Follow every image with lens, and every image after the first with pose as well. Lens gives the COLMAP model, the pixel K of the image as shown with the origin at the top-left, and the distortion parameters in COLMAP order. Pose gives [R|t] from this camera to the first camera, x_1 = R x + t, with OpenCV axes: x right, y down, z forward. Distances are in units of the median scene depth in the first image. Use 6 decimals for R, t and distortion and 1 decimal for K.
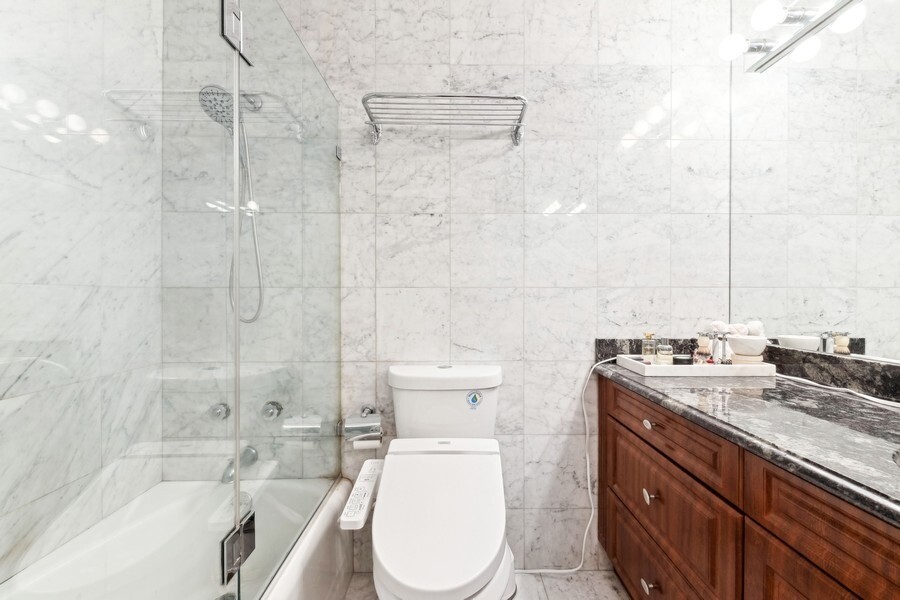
lens RADIAL K [[395.1, 0, 461.1], [0, 395.1, 297.5], [0, 0, 1]] dist [0.004550, -0.000137]
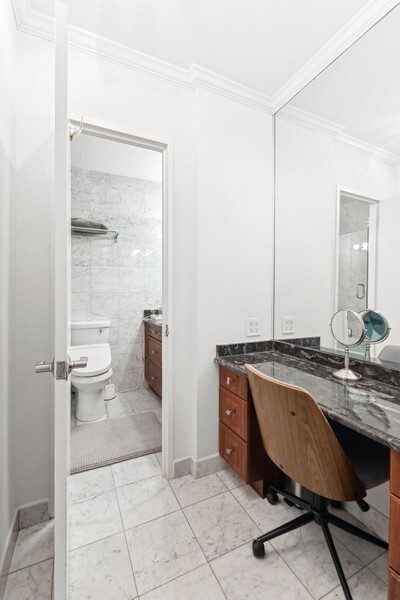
lens RADIAL K [[263.4, 0, 199.4], [0, 263.4, 292.6], [0, 0, 1]] dist [0.004550, -0.000137]
pose [[0.910381, -0.000174, 0.413771, -0.096829], [-0.001606, 0.999991, 0.003954, -0.033954], [-0.413768, -0.004264, 0.910373, -0.968046]]
